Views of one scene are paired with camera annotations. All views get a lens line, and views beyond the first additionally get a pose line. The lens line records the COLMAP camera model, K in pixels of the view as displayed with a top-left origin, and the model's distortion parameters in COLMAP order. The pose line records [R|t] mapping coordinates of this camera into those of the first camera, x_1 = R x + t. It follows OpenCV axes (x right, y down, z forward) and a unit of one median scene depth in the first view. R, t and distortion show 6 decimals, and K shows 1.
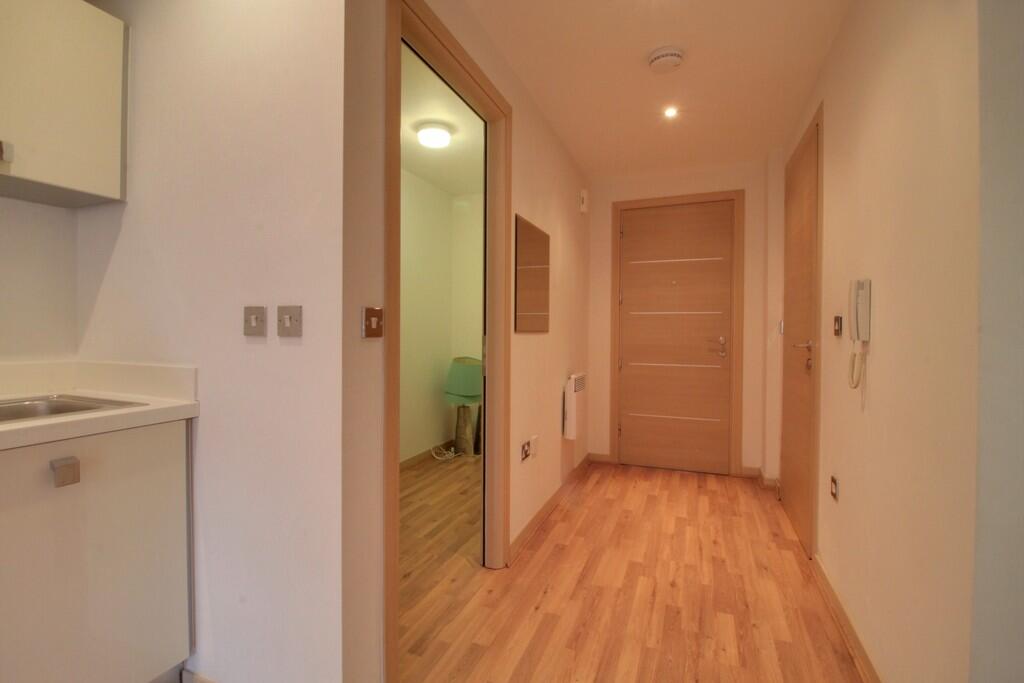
lens RADIAL K [[473.7, 0, 509.8], [0, 473.7, 338.9], [0, 0, 1]] dist [-0.009785, -0.008291]
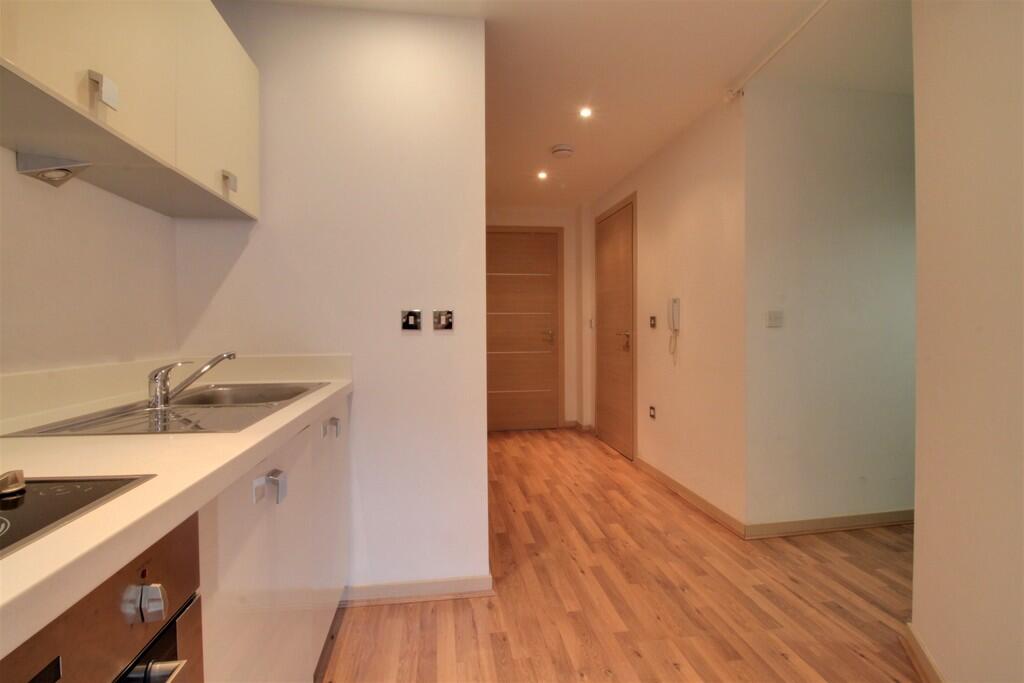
lens RADIAL K [[473.7, 0, 511.6], [0, 473.7, 337.6], [0, 0, 1]] dist [-0.009785, -0.008291]
pose [[0.863258, -0.021614, 0.504300, -0.559228], [0.020779, 0.999758, 0.007280, 0.006309], [-0.504335, 0.004194, 0.863498, -0.239340]]
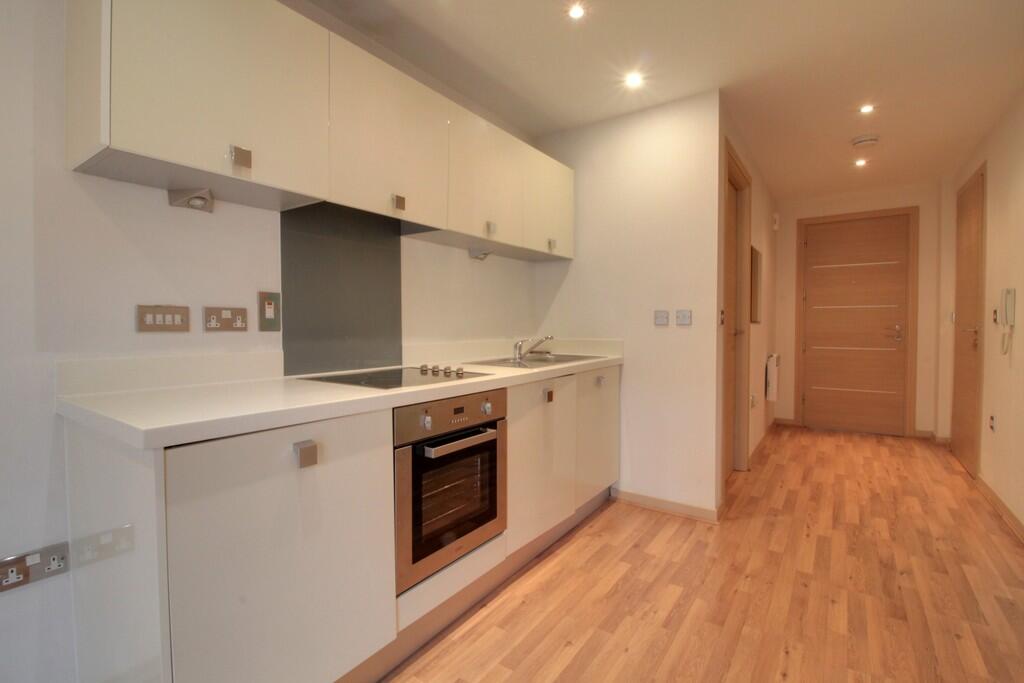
lens RADIAL K [[473.7, 0, 507.9], [0, 473.7, 338.5], [0, 0, 1]] dist [-0.009785, -0.008291]
pose [[0.971126, -0.002075, -0.238559, -0.388937], [0.005233, 0.999907, 0.012603, 0.014254], [0.238511, -0.013488, 0.971046, -0.678827]]
